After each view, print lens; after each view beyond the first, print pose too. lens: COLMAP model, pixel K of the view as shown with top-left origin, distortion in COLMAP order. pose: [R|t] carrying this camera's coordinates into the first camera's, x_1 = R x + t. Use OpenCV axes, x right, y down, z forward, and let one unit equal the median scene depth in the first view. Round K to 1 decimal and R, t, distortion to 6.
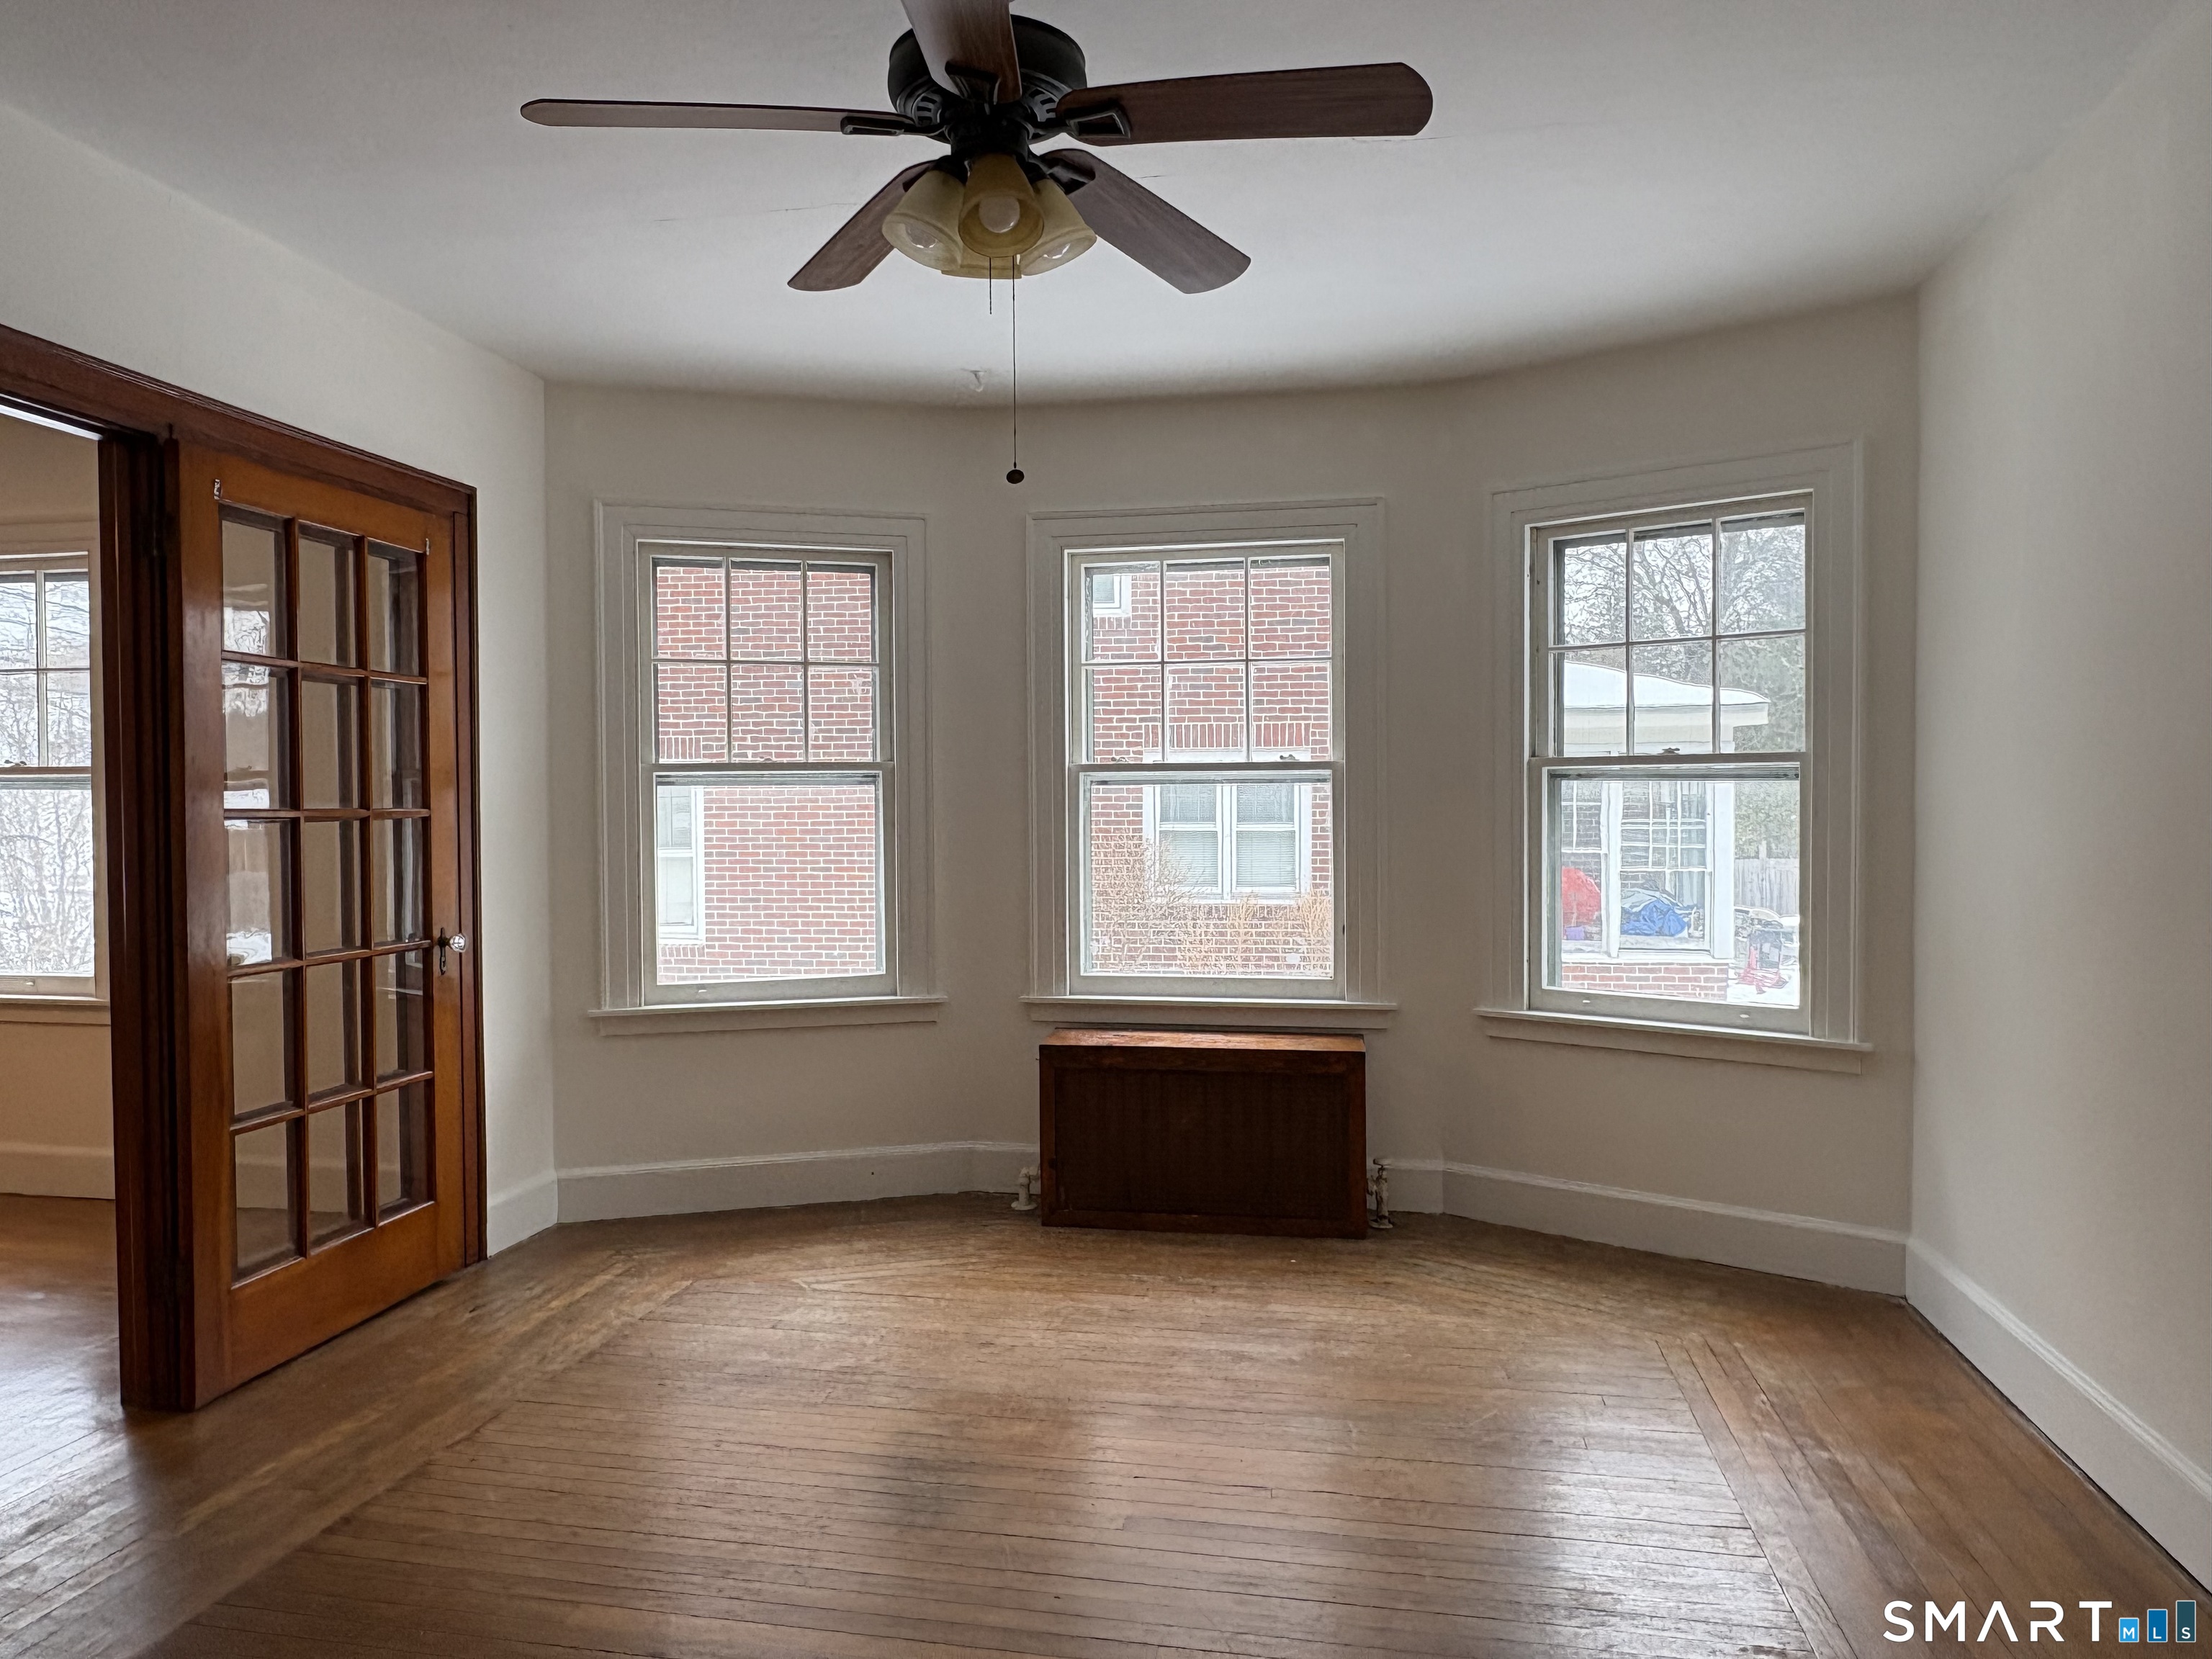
lens RADIAL K [[1452.8, 0, 1106.0], [0, 1452.8, 829.5], [0, 0, 1]] dist [0.000686, 0.000475]
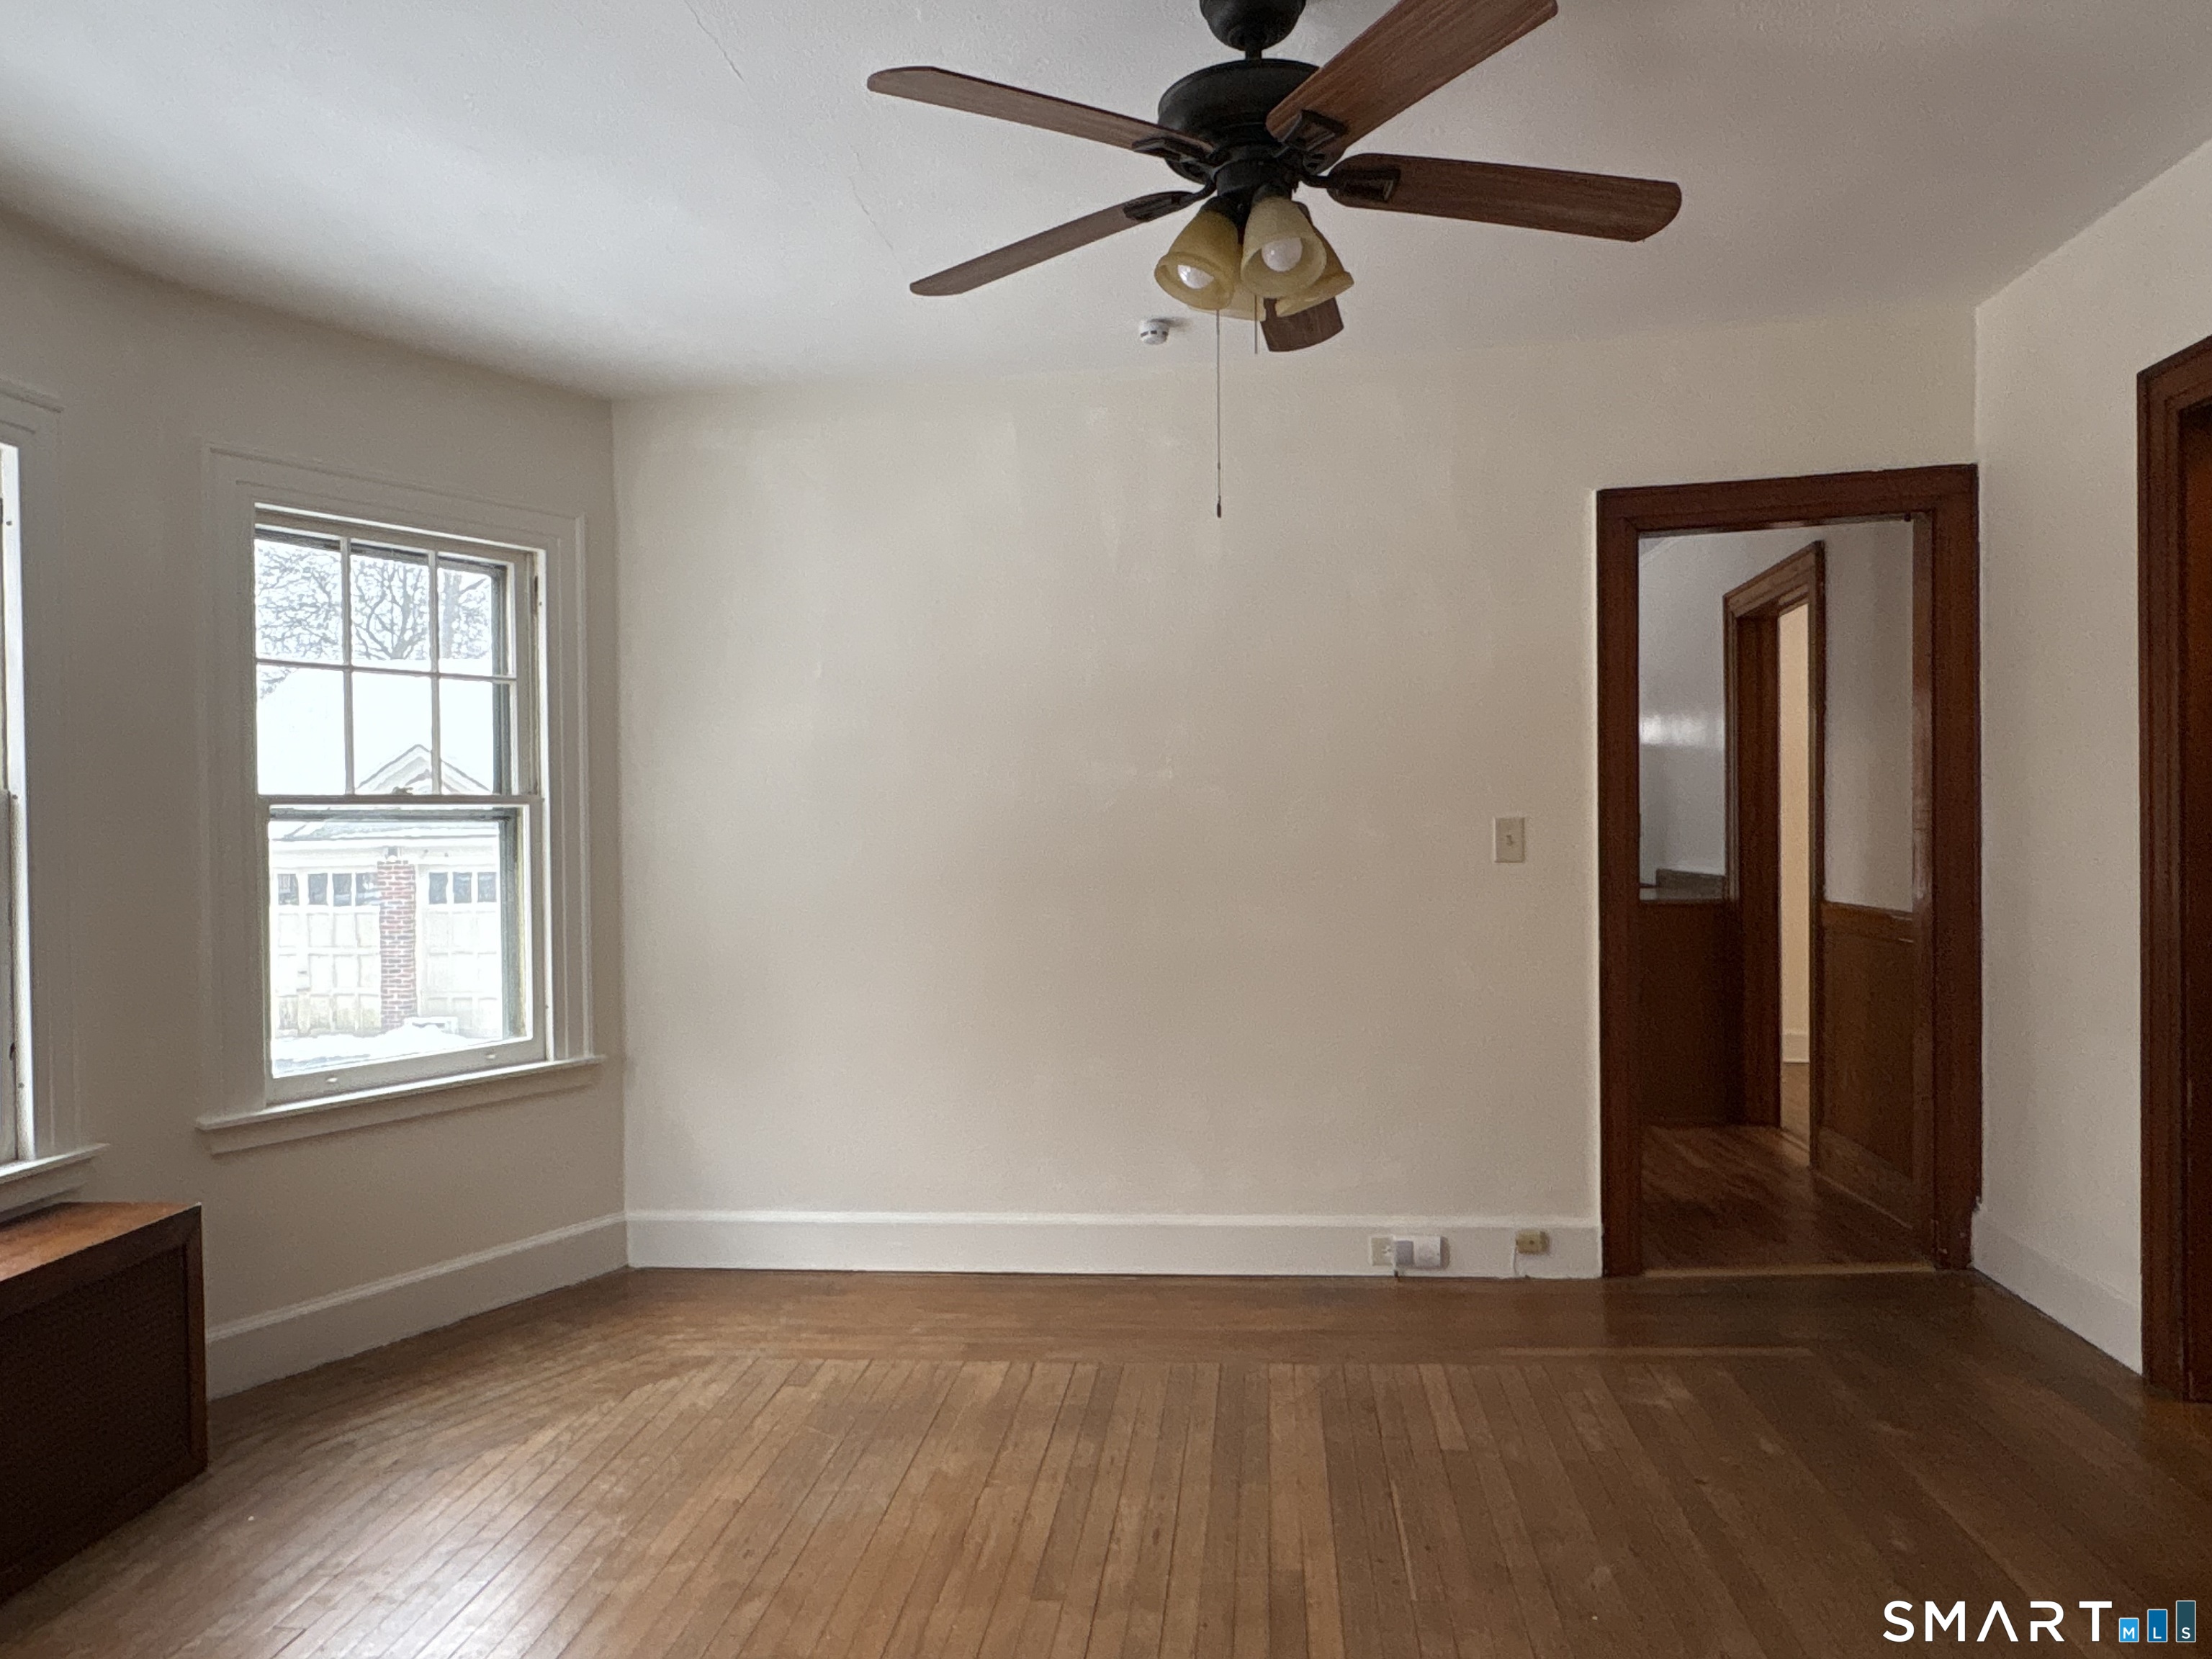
lens RADIAL K [[1452.8, 0, 1106.0], [0, 1452.8, 829.5], [0, 0, 1]] dist [0.000686, 0.000475]
pose [[-0.088670, 0.003714, 0.996054, -0.597738], [0.036196, 0.999345, -0.000504, -0.012237], [-0.995403, 0.036009, -0.088747, 0.658075]]
